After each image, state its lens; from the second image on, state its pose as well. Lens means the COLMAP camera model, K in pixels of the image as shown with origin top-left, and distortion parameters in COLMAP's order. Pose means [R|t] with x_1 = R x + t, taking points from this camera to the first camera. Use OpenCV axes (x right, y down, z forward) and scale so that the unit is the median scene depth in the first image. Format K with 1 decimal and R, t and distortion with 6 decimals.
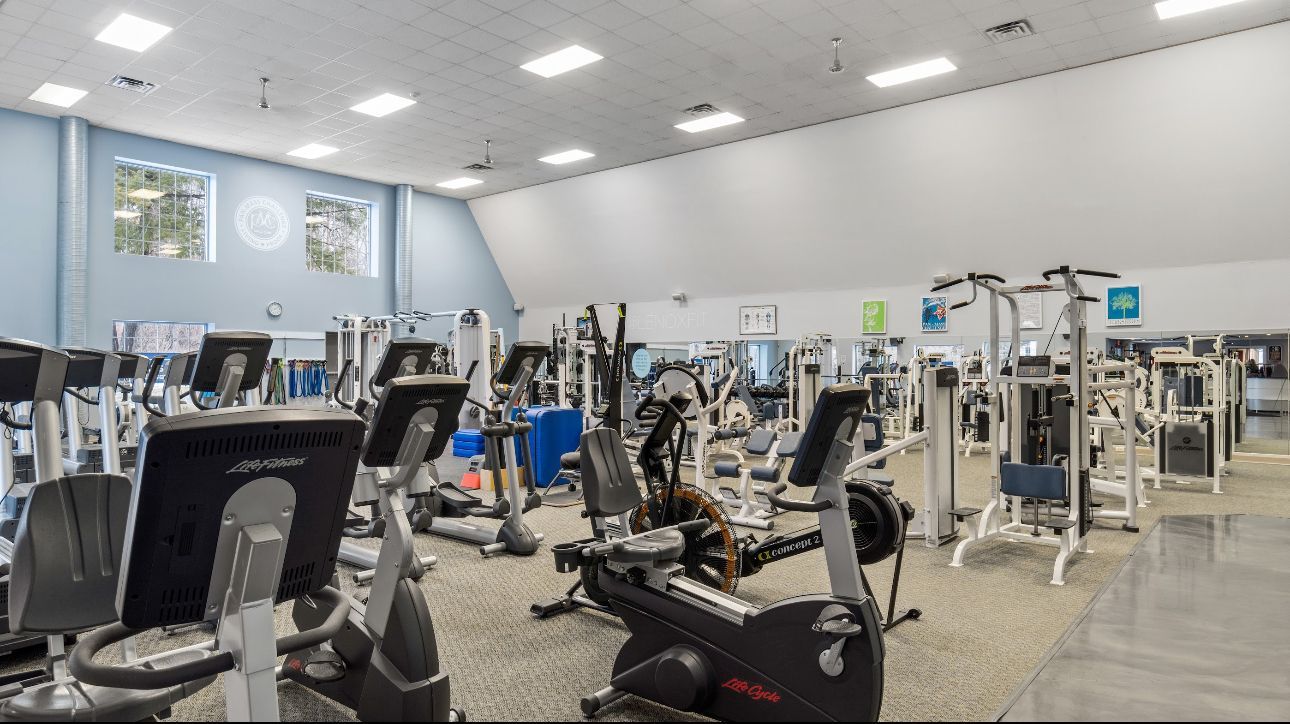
lens RADIAL K [[789.4, 0, 649.4], [0, 789.4, 367.7], [0, 0, 1]] dist [-0.001196, -0.000047]
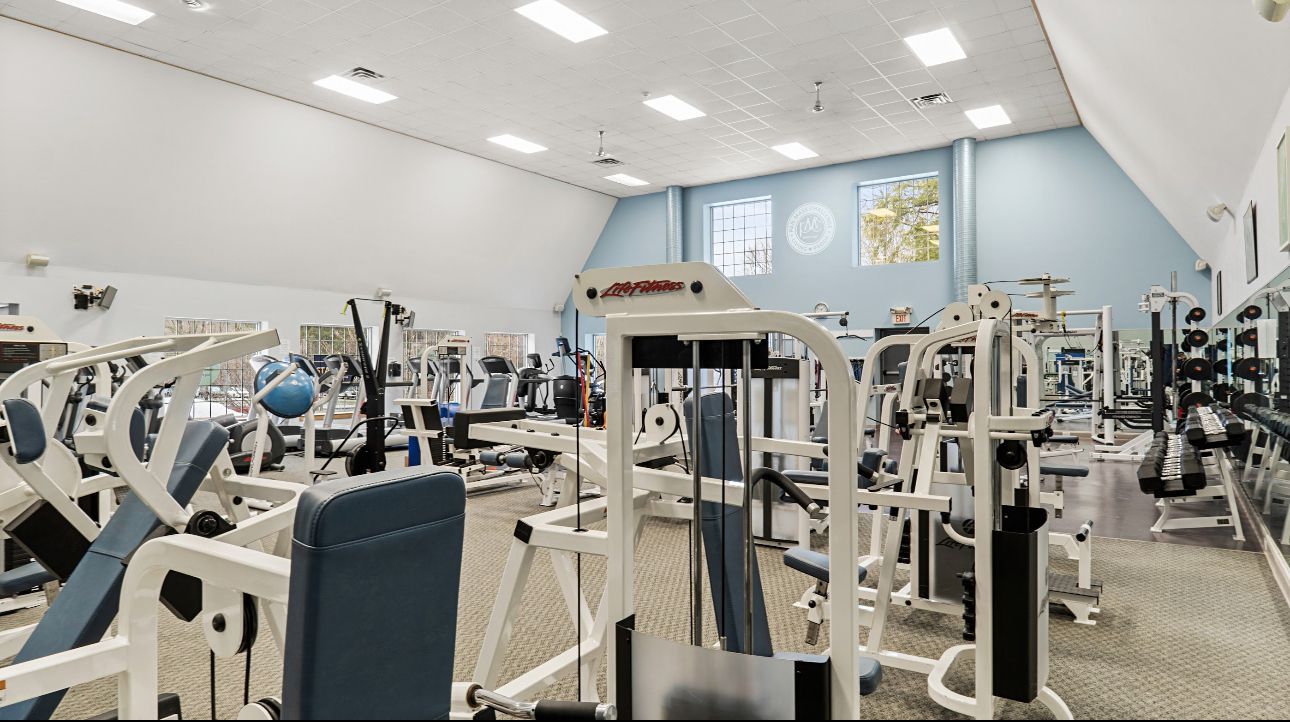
lens RADIAL K [[789.4, 0, 646.2], [0, 789.4, 357.5], [0, 0, 1]] dist [-0.001196, -0.000047]
pose [[0.102602, 0.000178, -0.994723, 0.520485], [0.017075, 0.999852, 0.001940, -0.019146], [0.994576, -0.017184, 0.102583, 0.674277]]
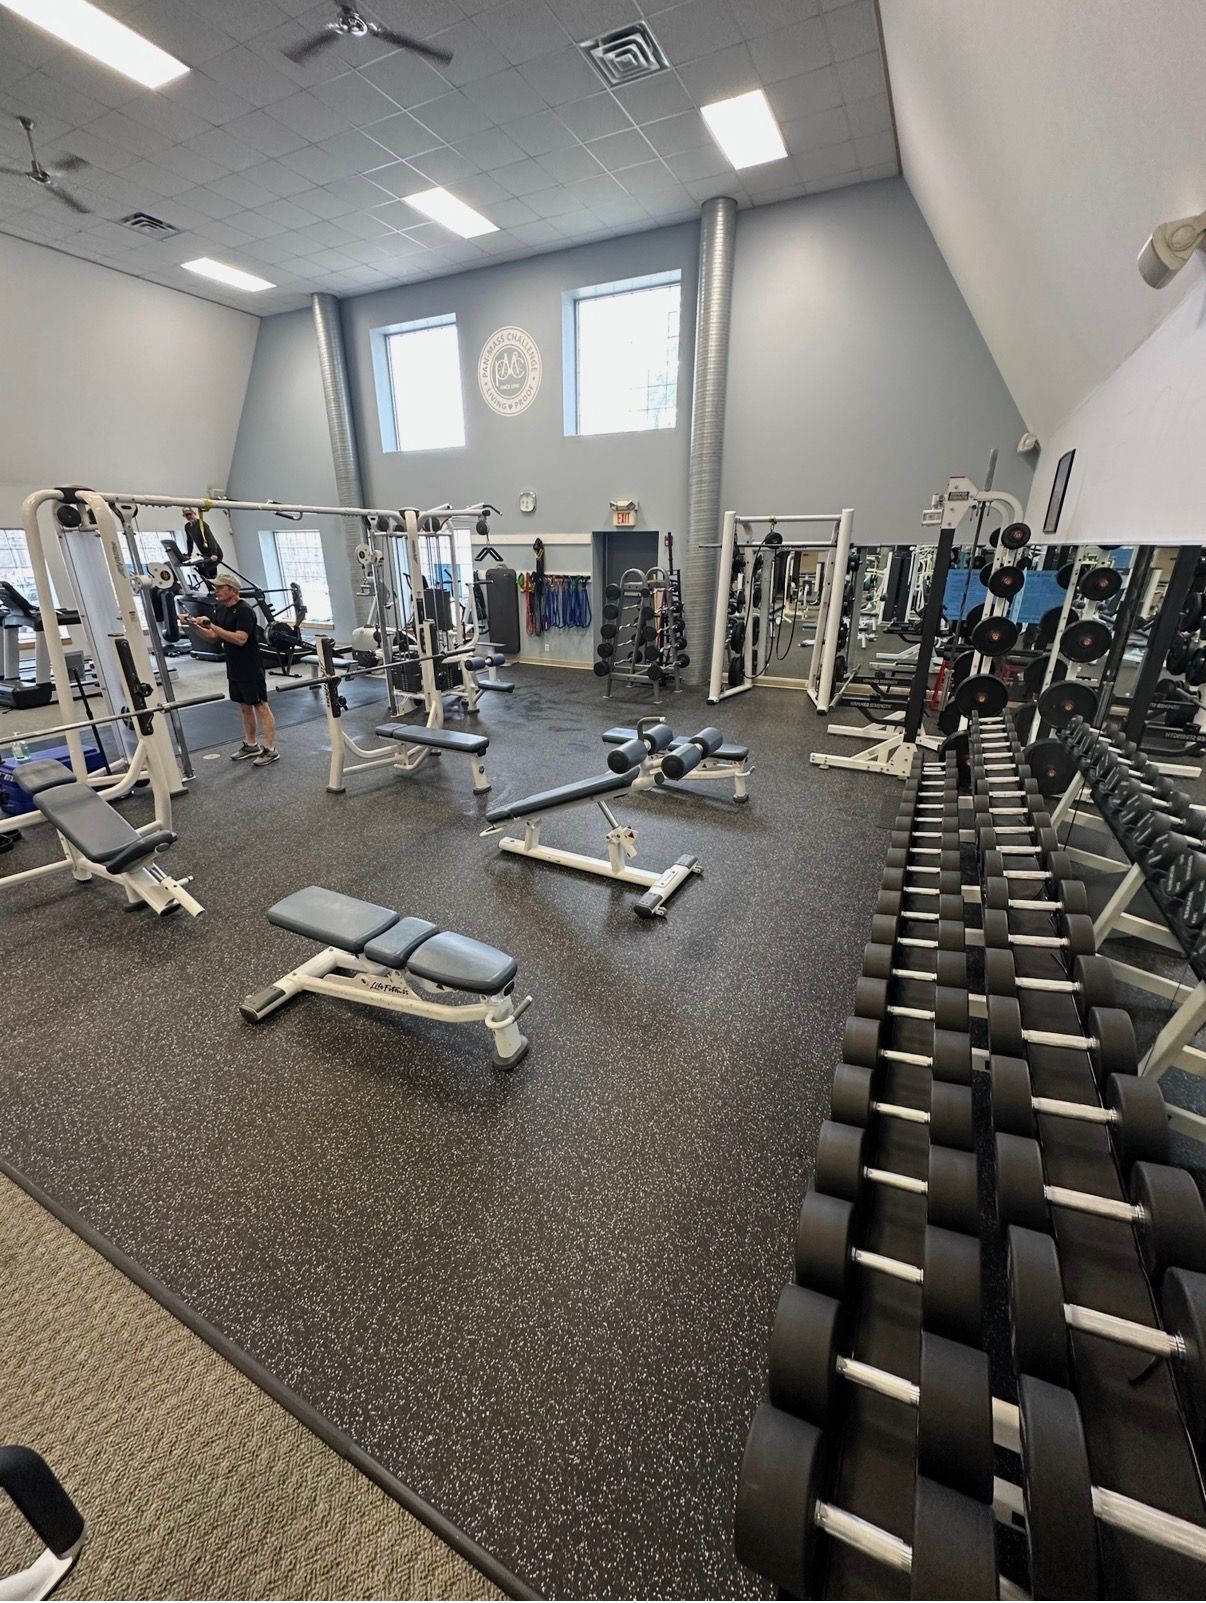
lens RADIAL K [[640.4, 0, 608.6], [0, 640.4, 804.3], [0, 0, 1]] dist [-0.003242, -0.000484]
pose [[0.216930, 0.373767, -0.901798, 0.198566], [0.003617, 0.923482, 0.383625, -0.043297], [0.976180, -0.086482, 0.198979, 0.936873]]
